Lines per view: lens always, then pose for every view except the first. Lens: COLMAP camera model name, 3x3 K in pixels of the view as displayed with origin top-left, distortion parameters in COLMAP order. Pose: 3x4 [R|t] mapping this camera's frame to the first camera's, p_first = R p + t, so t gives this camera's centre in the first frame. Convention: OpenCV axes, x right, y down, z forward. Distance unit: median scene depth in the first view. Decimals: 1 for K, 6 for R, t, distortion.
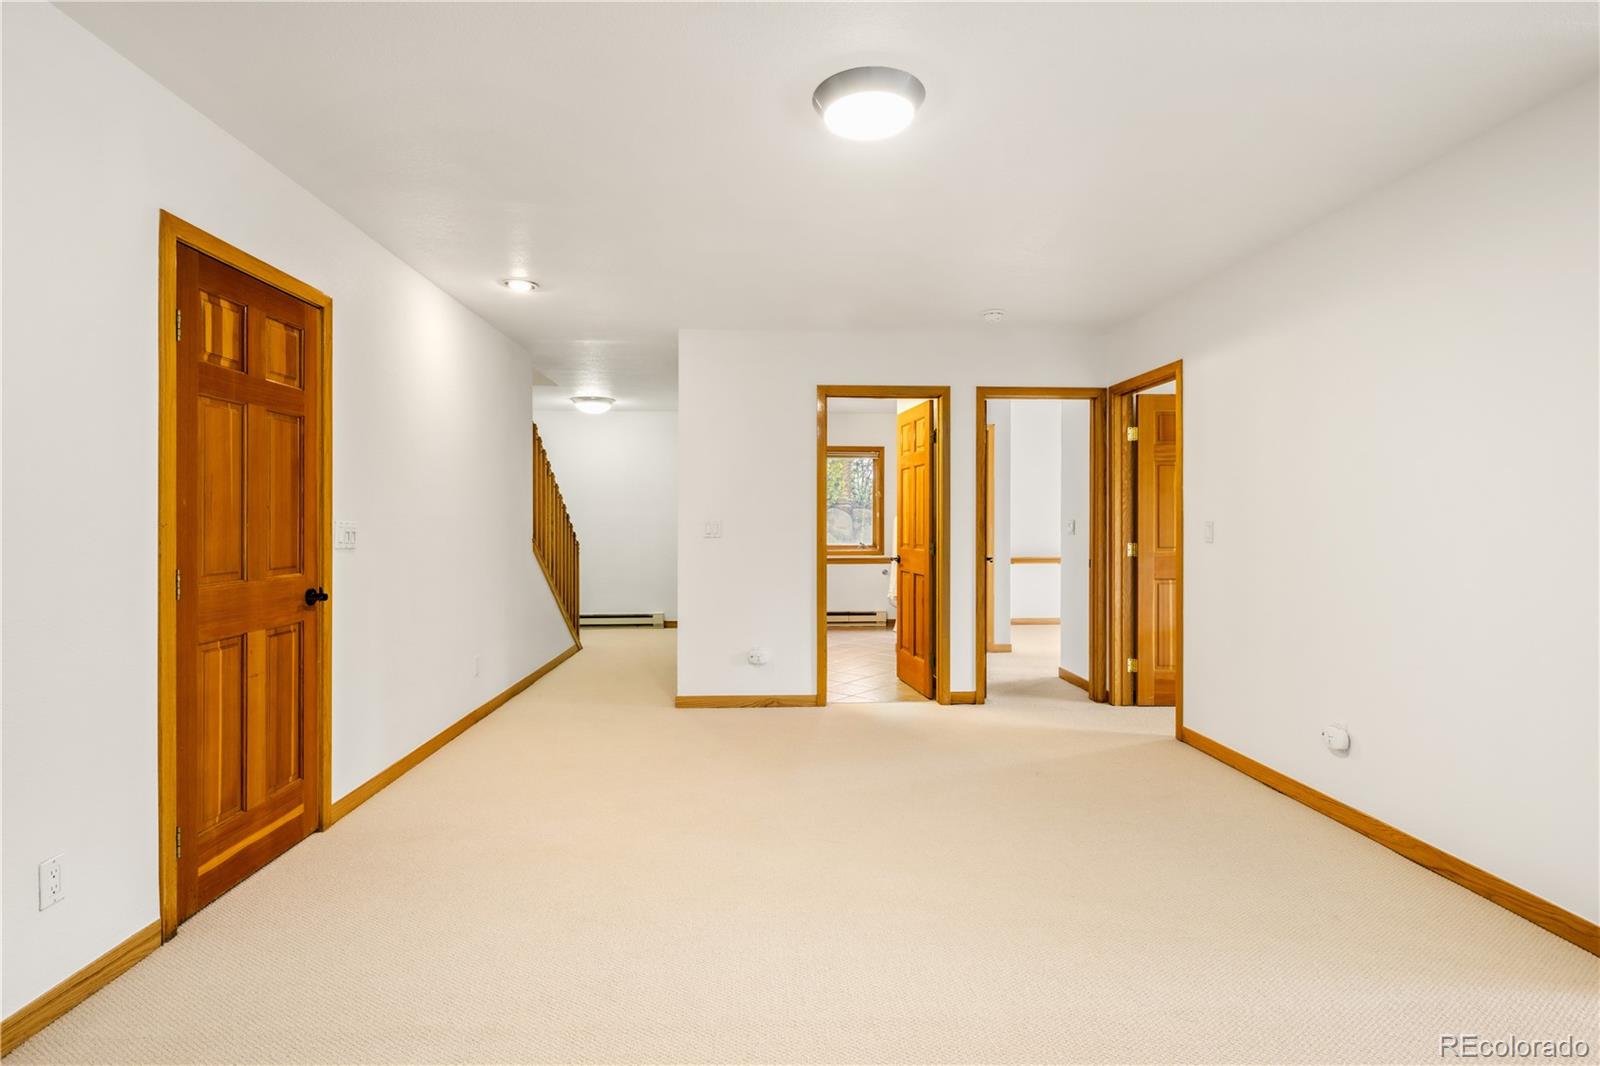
lens RADIAL K [[774.9, 0, 804.7], [0, 774.9, 523.4], [0, 0, 1]] dist [0.003625, -0.003974]
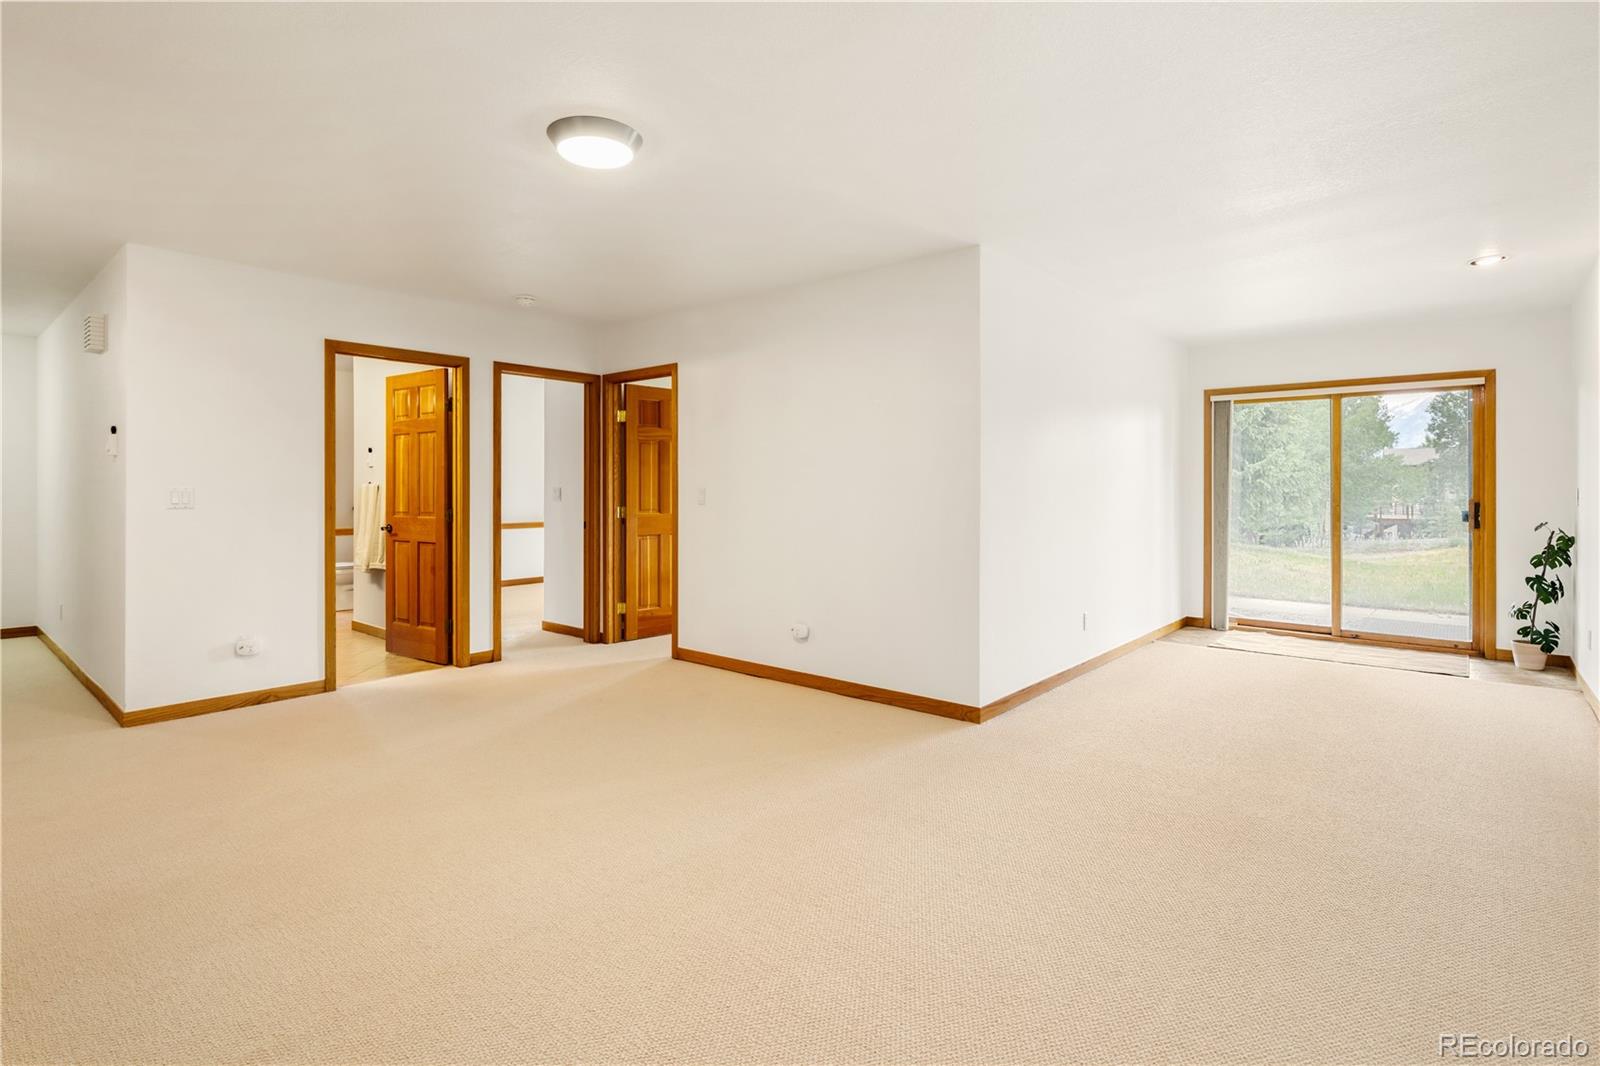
lens RADIAL K [[774.9, 0, 786.9], [0, 774.9, 492.9], [0, 0, 1]] dist [0.003625, -0.003974]
pose [[0.692825, -0.003134, 0.721099, -0.268613], [0.003732, 0.999993, 0.000761, 0.003880], [-0.721096, 0.002164, 0.692831, -0.020425]]
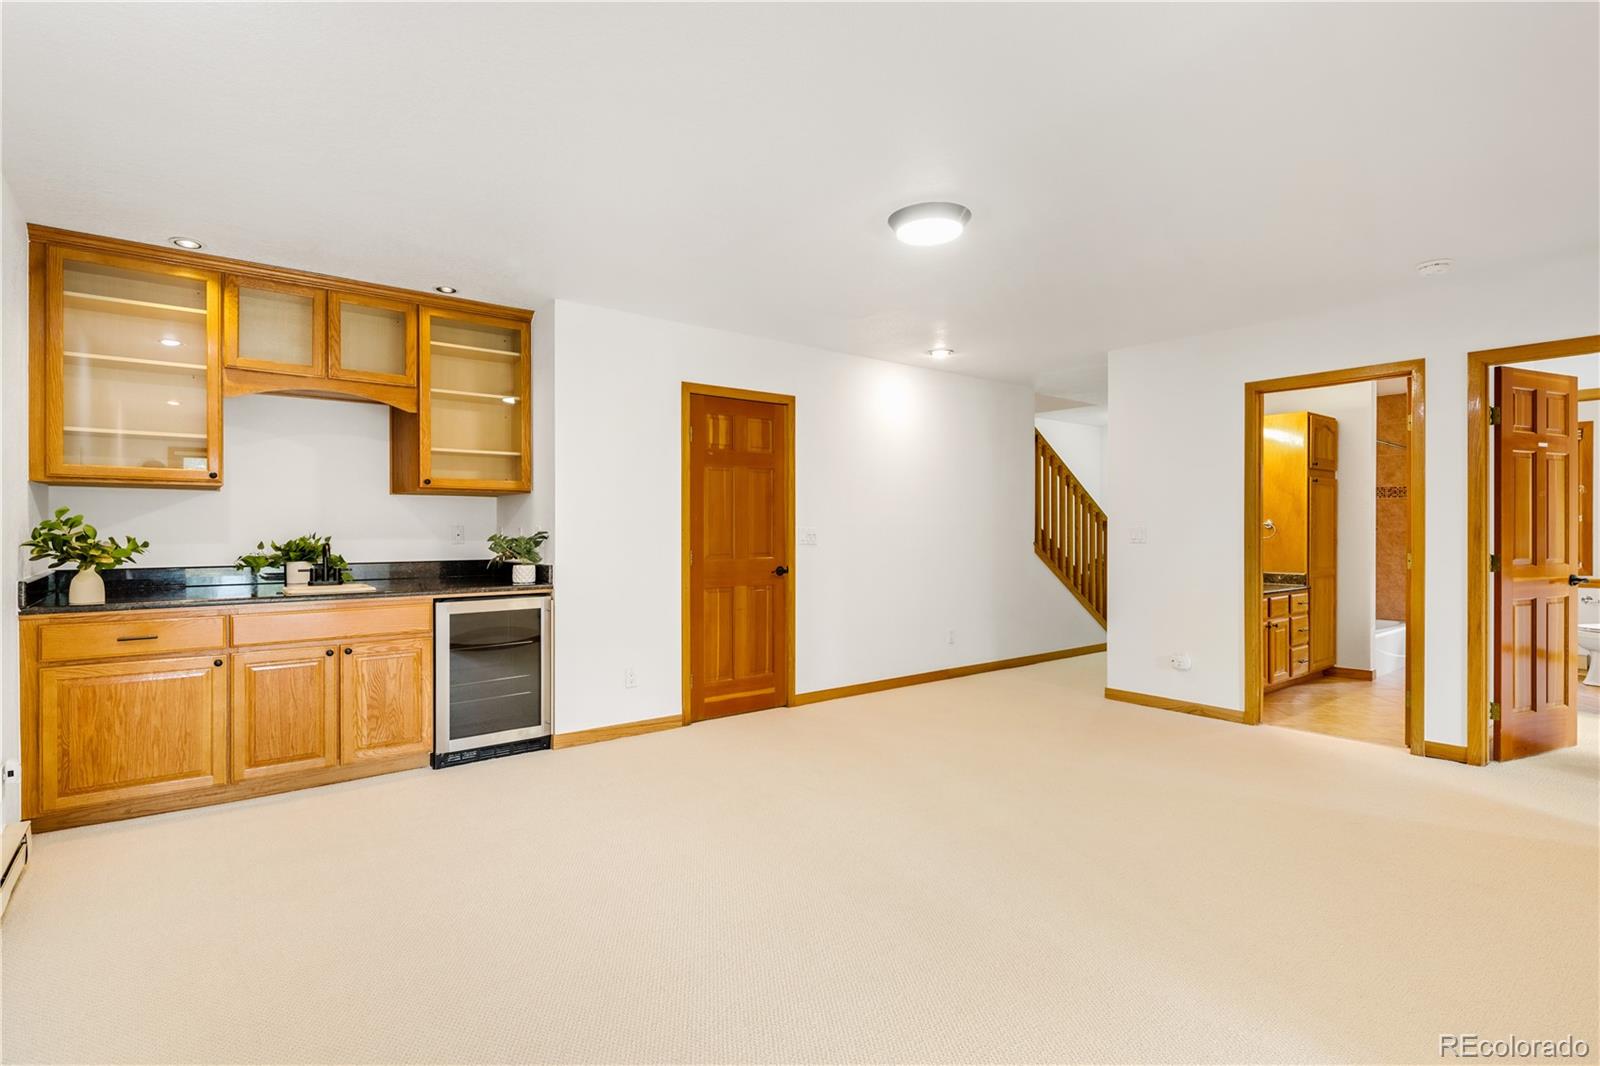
lens RADIAL K [[774.9, 0, 782.9], [0, 774.9, 528.0], [0, 0, 1]] dist [0.003625, -0.003974]
pose [[0.576646, -0.000776, -0.816994, 0.469808], [-0.001149, 0.999998, -0.001761, 0.000699], [0.816993, 0.001954, 0.576644, -0.001698]]
